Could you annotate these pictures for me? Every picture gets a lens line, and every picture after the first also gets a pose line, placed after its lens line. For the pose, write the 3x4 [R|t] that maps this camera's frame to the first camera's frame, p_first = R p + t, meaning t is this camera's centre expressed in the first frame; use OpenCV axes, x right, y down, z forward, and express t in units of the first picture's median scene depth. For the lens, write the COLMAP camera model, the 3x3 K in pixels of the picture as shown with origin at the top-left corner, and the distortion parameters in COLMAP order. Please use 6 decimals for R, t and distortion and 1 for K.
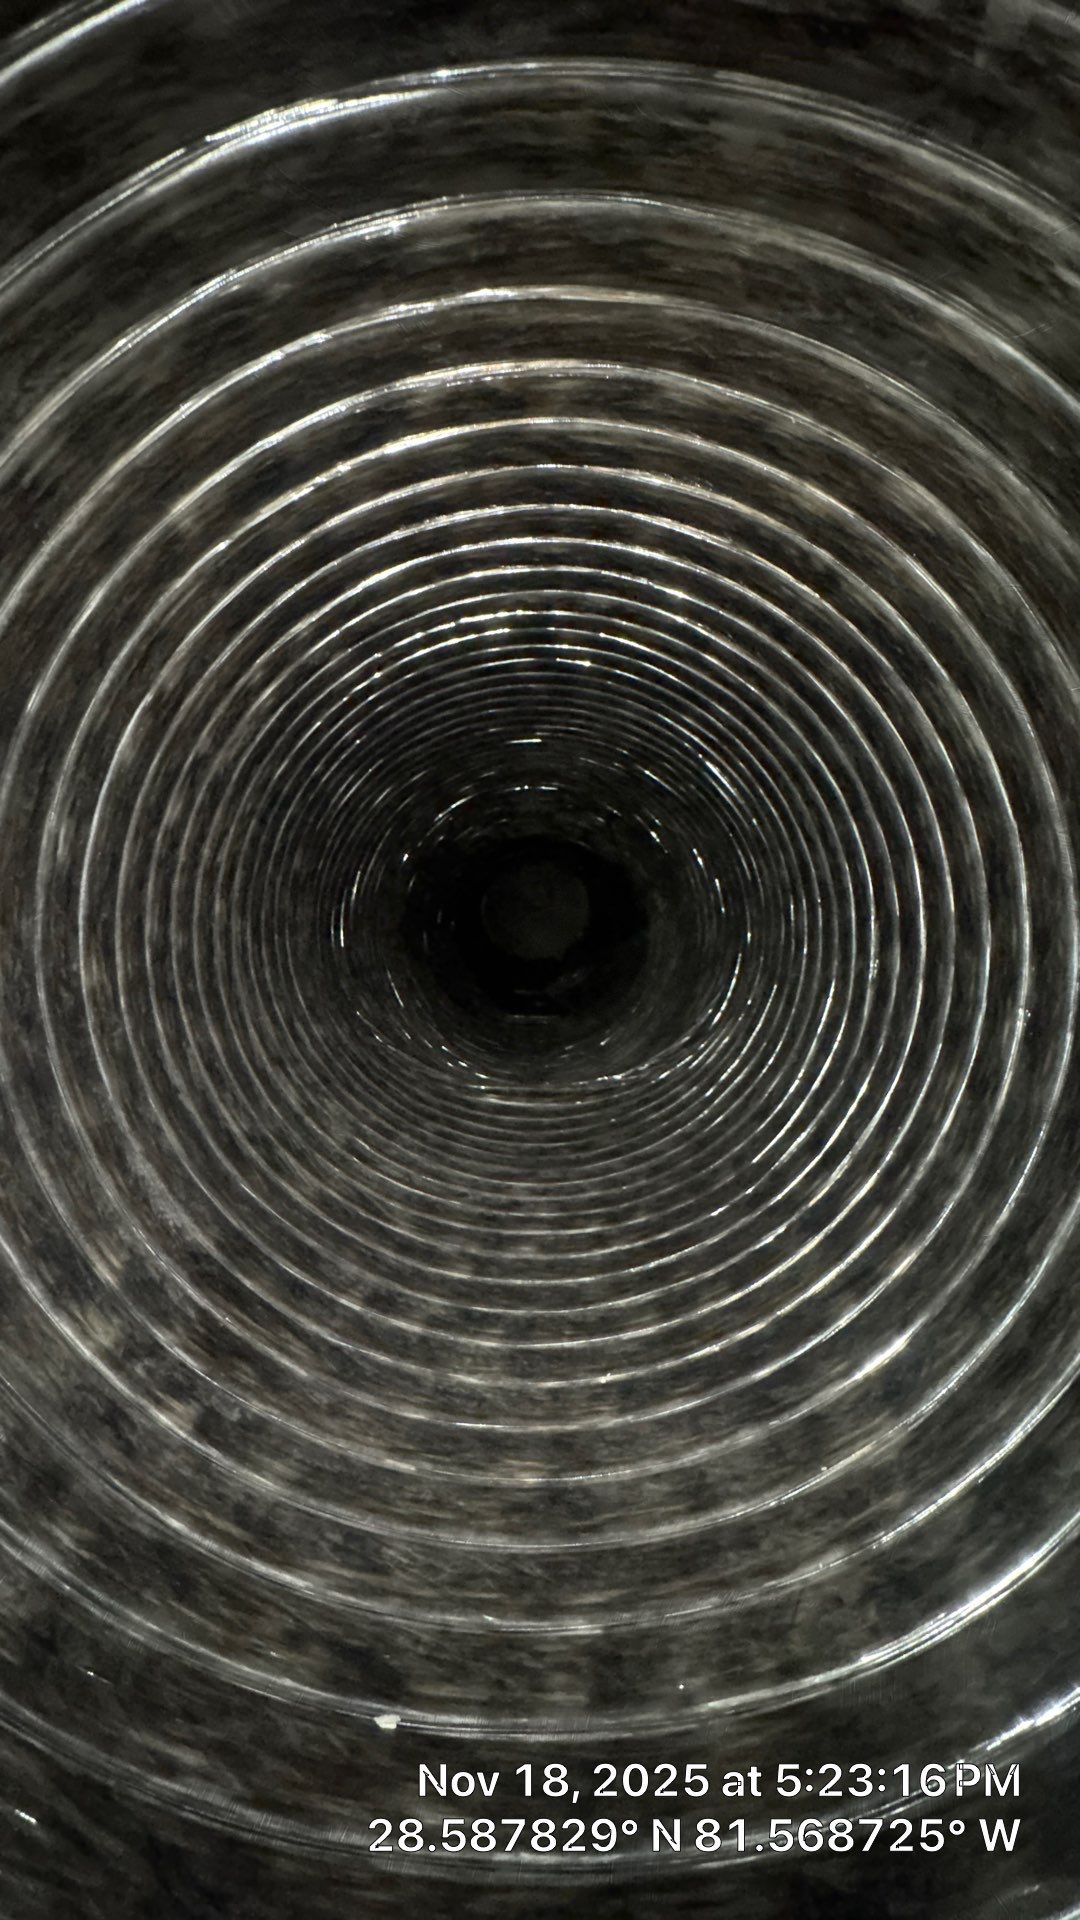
lens RADIAL K [[769.6, 0, 545.6], [0, 769.6, 958.5], [0, 0, 1]] dist [-0.000557, -0.000193]
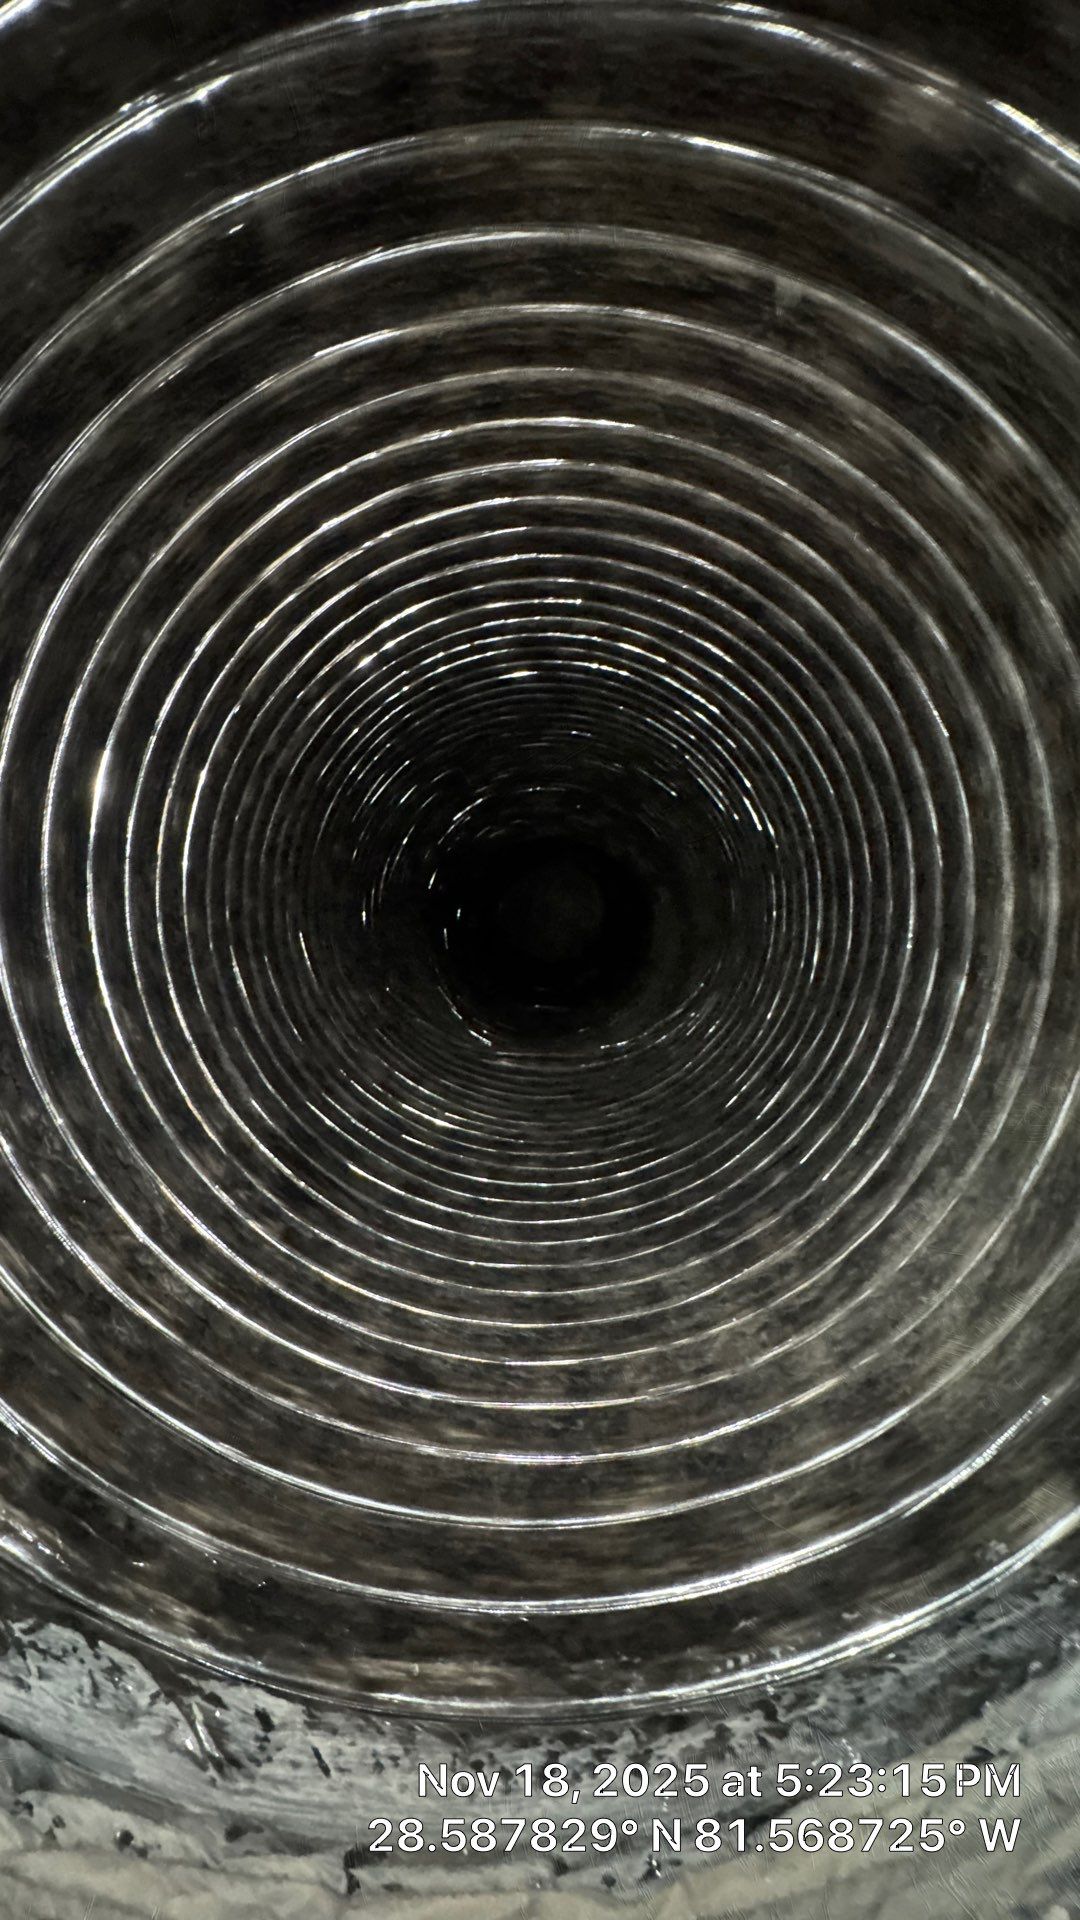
lens RADIAL K [[768.9, 0, 544.9], [0, 768.9, 957.5], [0, 0, 1]] dist [-0.001398, 0.000062]
pose [[0.999633, -0.007301, -0.026072, 0.037334], [0.006924, 0.999870, -0.014546, 0.101598], [0.026175, 0.014361, 0.999554, -0.267886]]
